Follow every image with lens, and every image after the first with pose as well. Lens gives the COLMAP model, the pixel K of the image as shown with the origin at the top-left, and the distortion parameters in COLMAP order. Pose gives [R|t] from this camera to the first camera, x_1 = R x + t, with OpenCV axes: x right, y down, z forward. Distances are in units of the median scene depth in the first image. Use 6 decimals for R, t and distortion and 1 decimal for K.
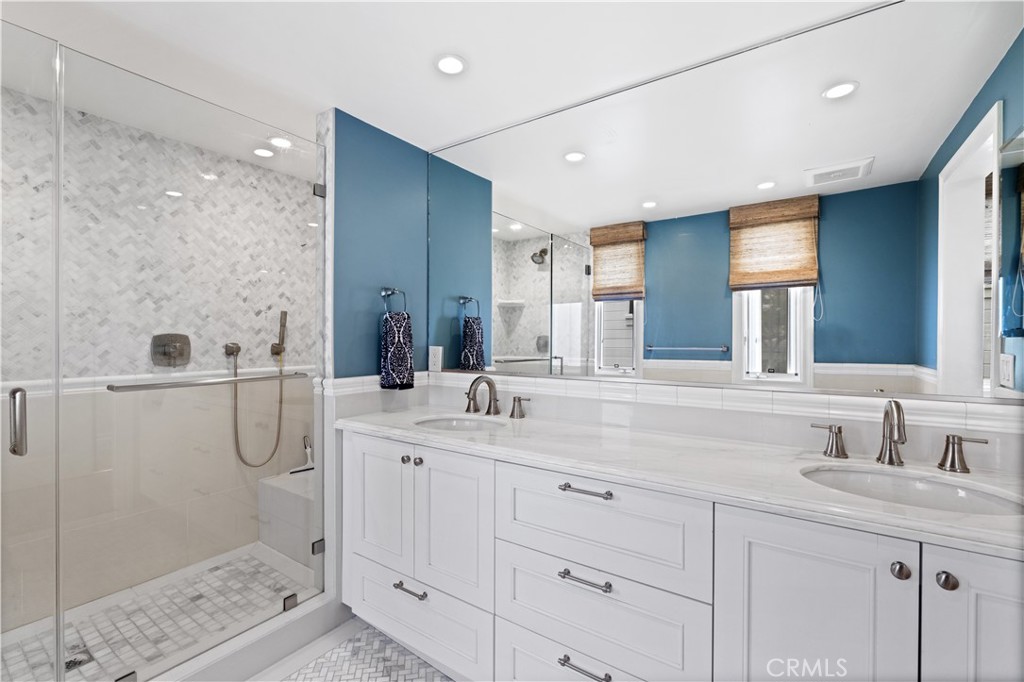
lens RADIAL K [[449.7, 0, 510.3], [0, 449.7, 341.4], [0, 0, 1]] dist [-0.004926, 0.001973]
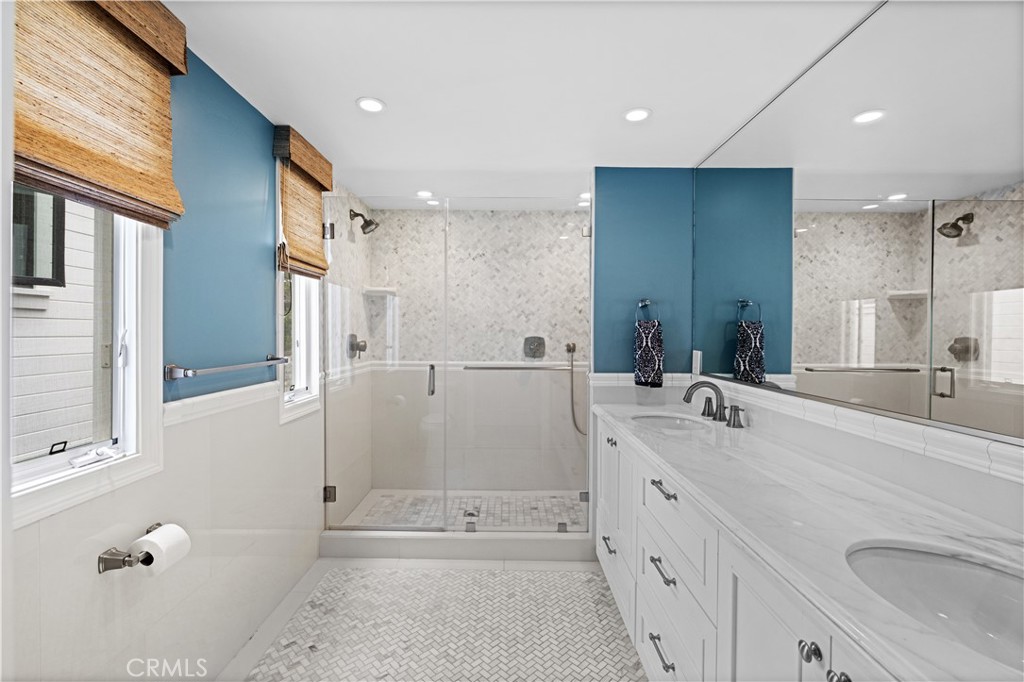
lens RADIAL K [[449.7, 0, 509.4], [0, 449.7, 337.5], [0, 0, 1]] dist [-0.004926, 0.001973]
pose [[0.580428, 0.011415, -0.814232, 0.480544], [-0.008957, 0.999931, 0.007634, -0.026012], [0.814263, 0.002862, 0.580490, 0.030050]]
